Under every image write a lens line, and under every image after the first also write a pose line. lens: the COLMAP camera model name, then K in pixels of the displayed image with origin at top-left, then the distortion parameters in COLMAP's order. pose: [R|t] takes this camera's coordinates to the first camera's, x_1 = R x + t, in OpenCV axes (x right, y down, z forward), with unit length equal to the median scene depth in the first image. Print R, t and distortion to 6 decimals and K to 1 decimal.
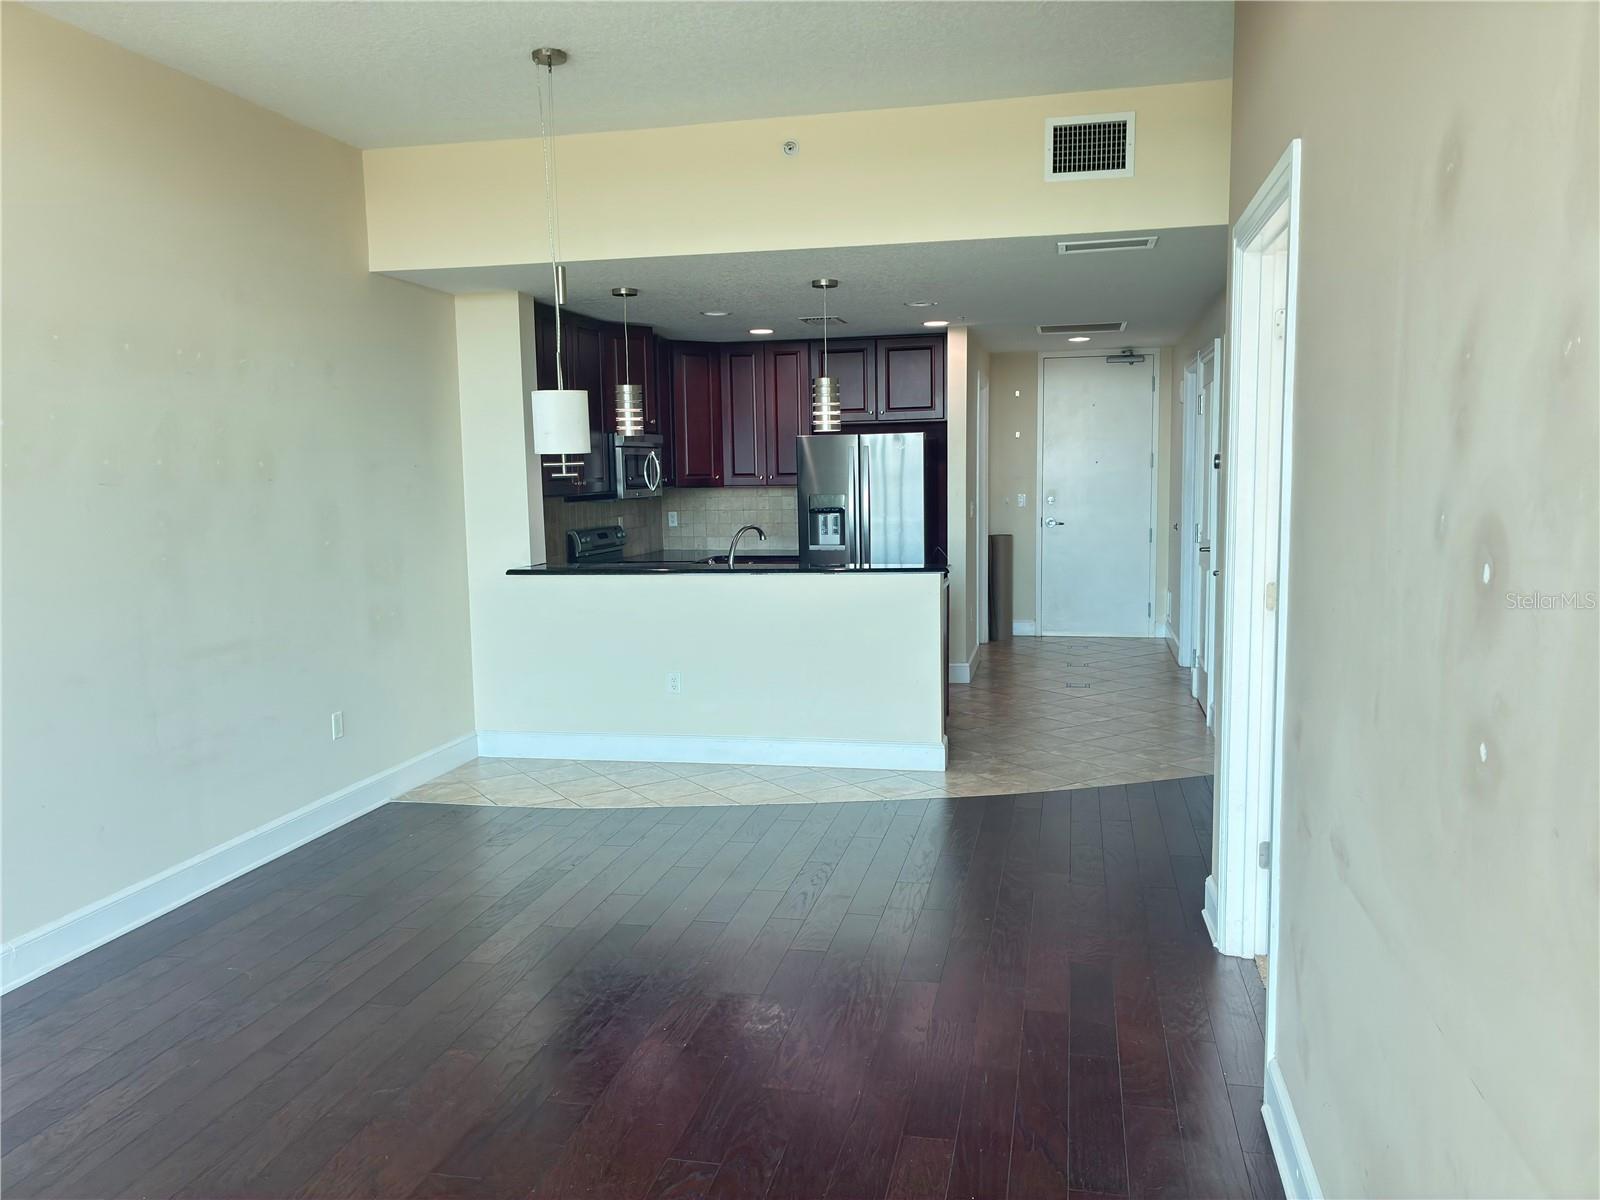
lens RADIAL K [[1207.8, 0, 806.1], [0, 1207.8, 605.2], [0, 0, 1]] dist [0.095022, -0.109713]
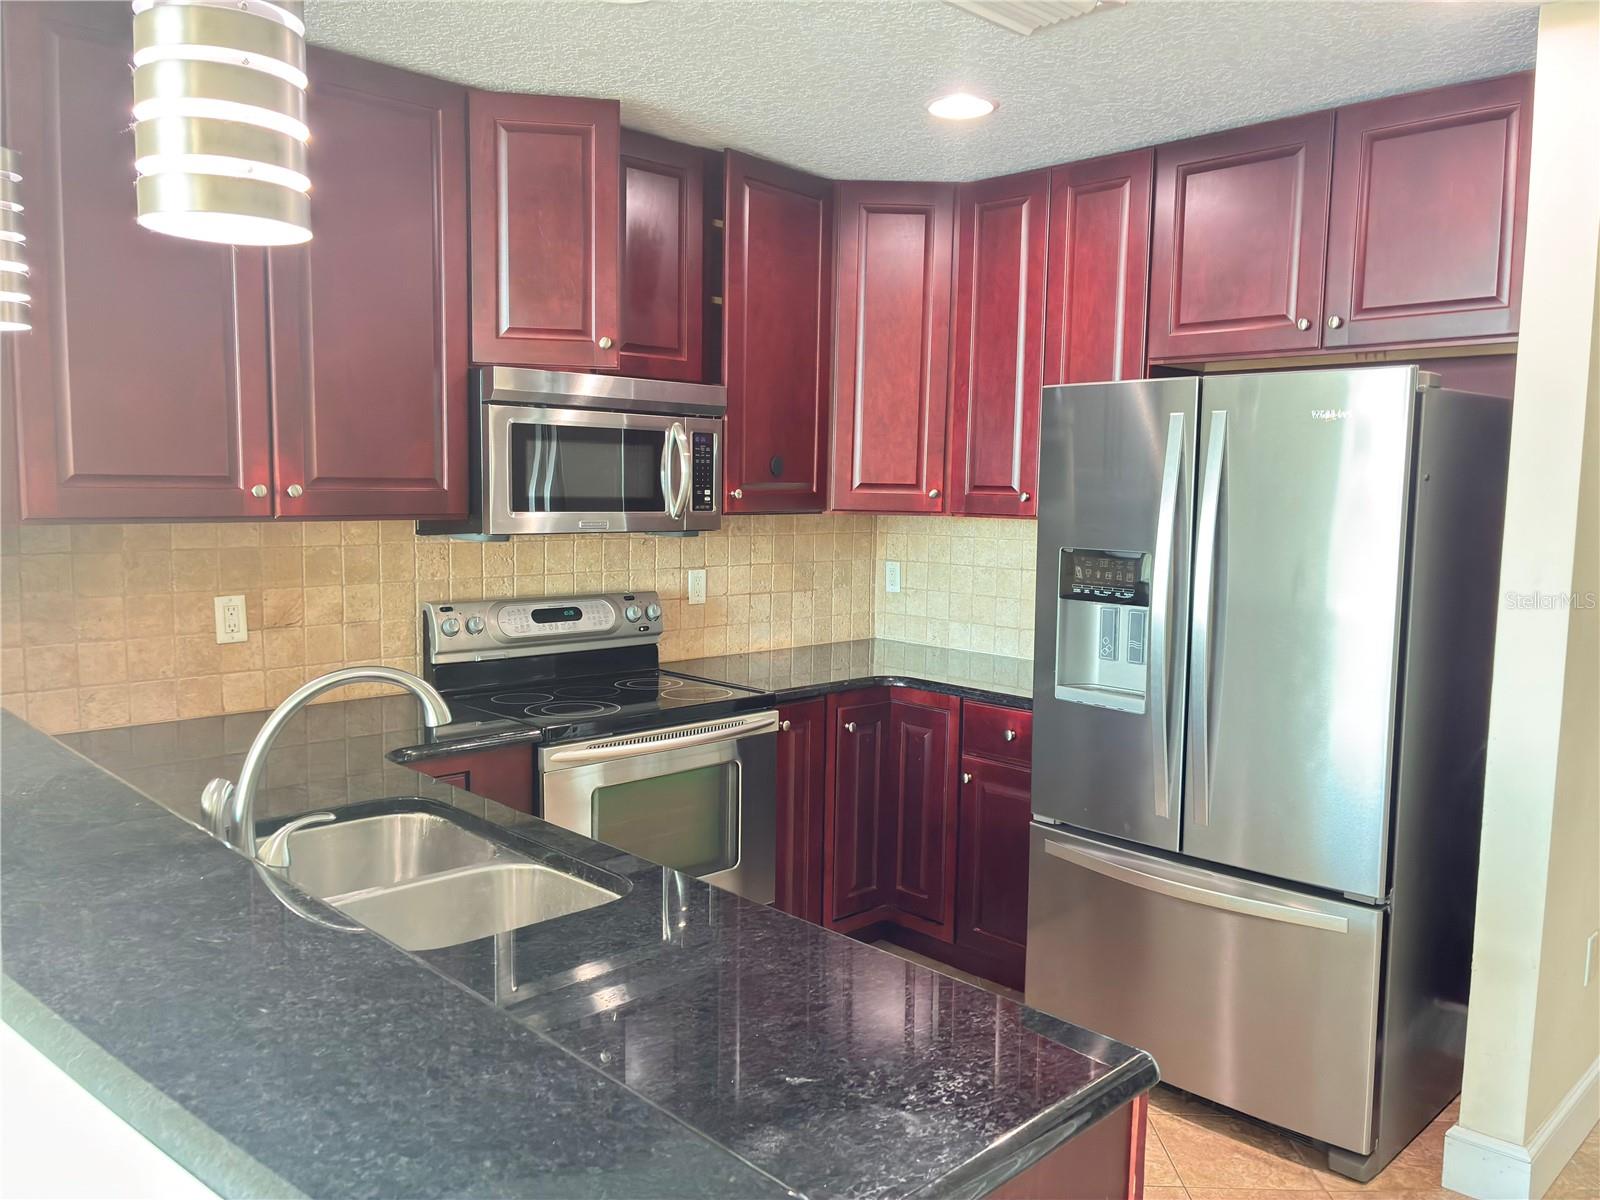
lens RADIAL K [[1206.8, 0, 796.4], [0, 1206.8, 597.2], [0, 0, 1]] dist [0.025093, -0.042467]
pose [[0.831622, 0.082884, -0.549122, 0.256257], [-0.092950, 0.995625, 0.009509, -0.136649], [0.547507, 0.043133, 0.835688, 1.232393]]
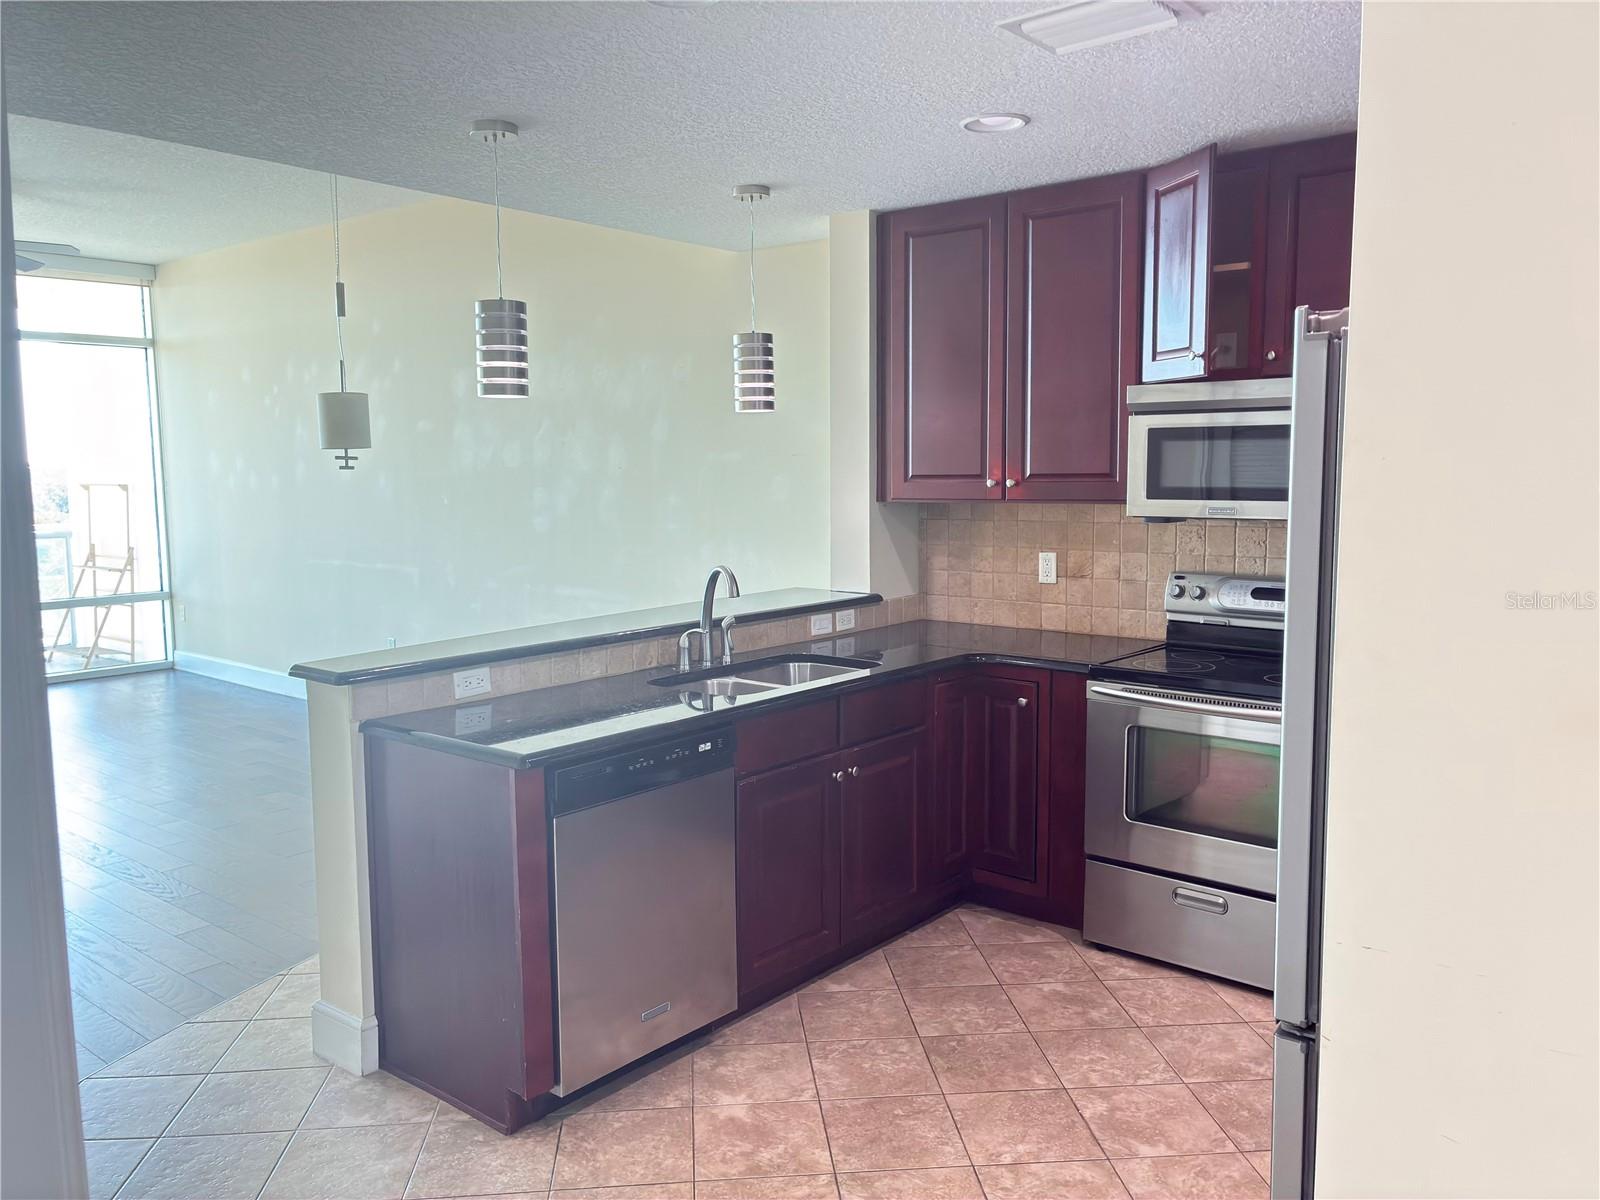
lens RADIAL K [[1206.8, 0, 796.4], [0, 1206.8, 597.2], [0, 0, 1]] dist [0.025093, -0.042467]
pose [[-0.461593, 0.115556, -0.879533, 0.621425], [-0.085900, 0.980998, 0.173968, -0.222723], [0.882923, 0.155855, -0.442895, 1.880276]]
